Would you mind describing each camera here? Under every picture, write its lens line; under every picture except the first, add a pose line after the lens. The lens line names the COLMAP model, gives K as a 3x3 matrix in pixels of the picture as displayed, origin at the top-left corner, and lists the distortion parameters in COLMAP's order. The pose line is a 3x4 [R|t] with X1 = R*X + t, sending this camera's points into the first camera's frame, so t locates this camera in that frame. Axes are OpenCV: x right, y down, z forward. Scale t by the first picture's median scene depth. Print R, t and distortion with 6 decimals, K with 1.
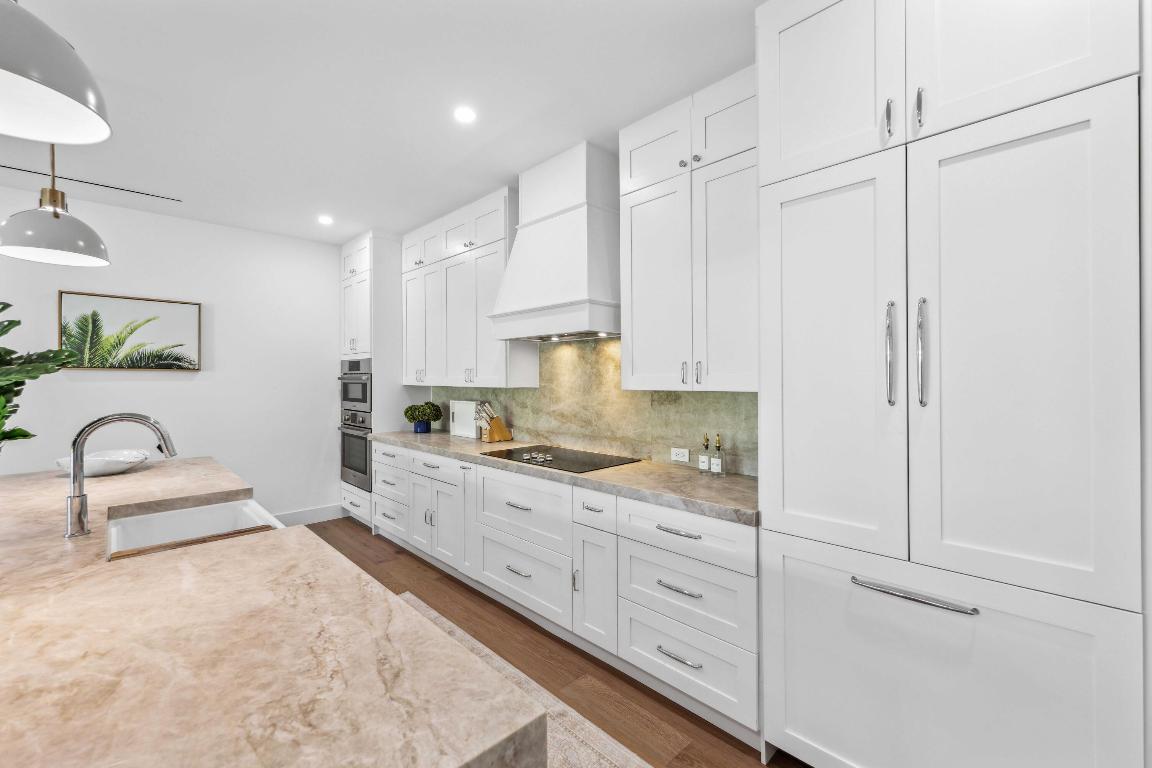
lens RADIAL K [[479.1, 0, 568.6], [0, 479.1, 382.5], [0, 0, 1]] dist [0.001181, 0.000272]
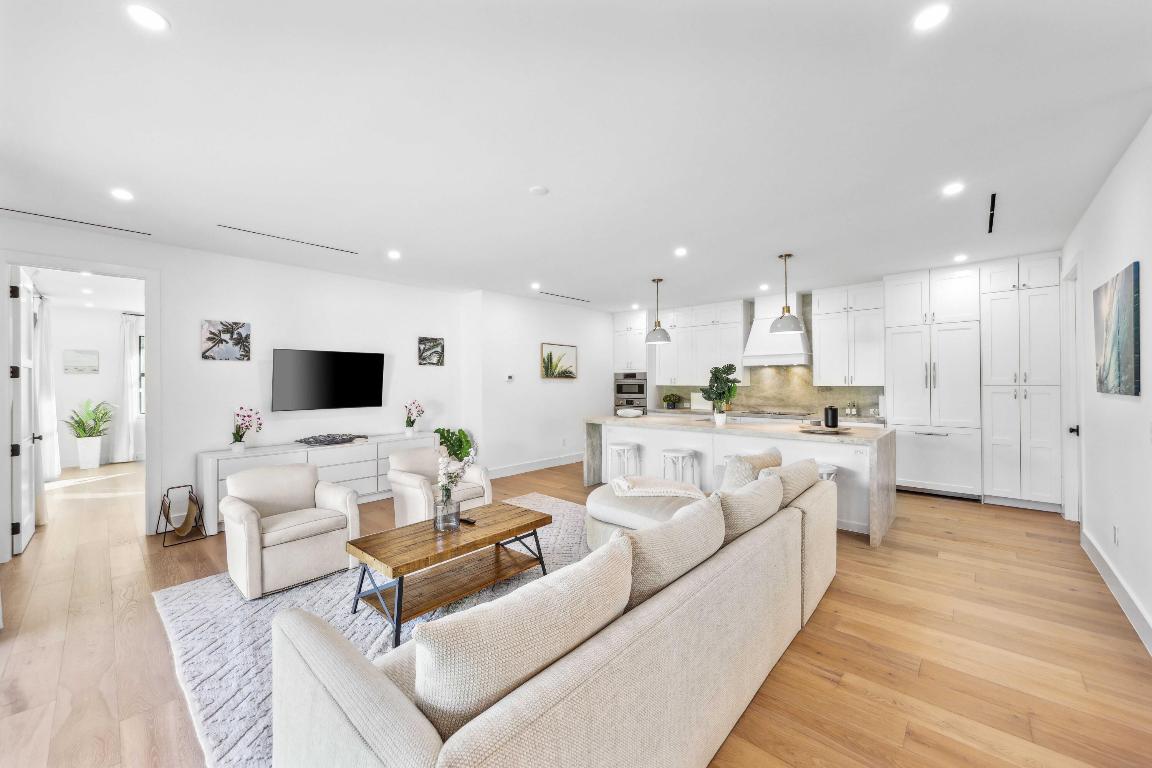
lens RADIAL K [[427.8, 0, 575.4], [0, 427.8, 383.1], [0, 0, 1]] dist [0.001495, 0.000220]
pose [[0.998779, -0.000170, 0.049401, -1.101923], [0.000508, 0.999977, -0.006828, 0.011530], [-0.049398, 0.006845, 0.998756, -1.101205]]
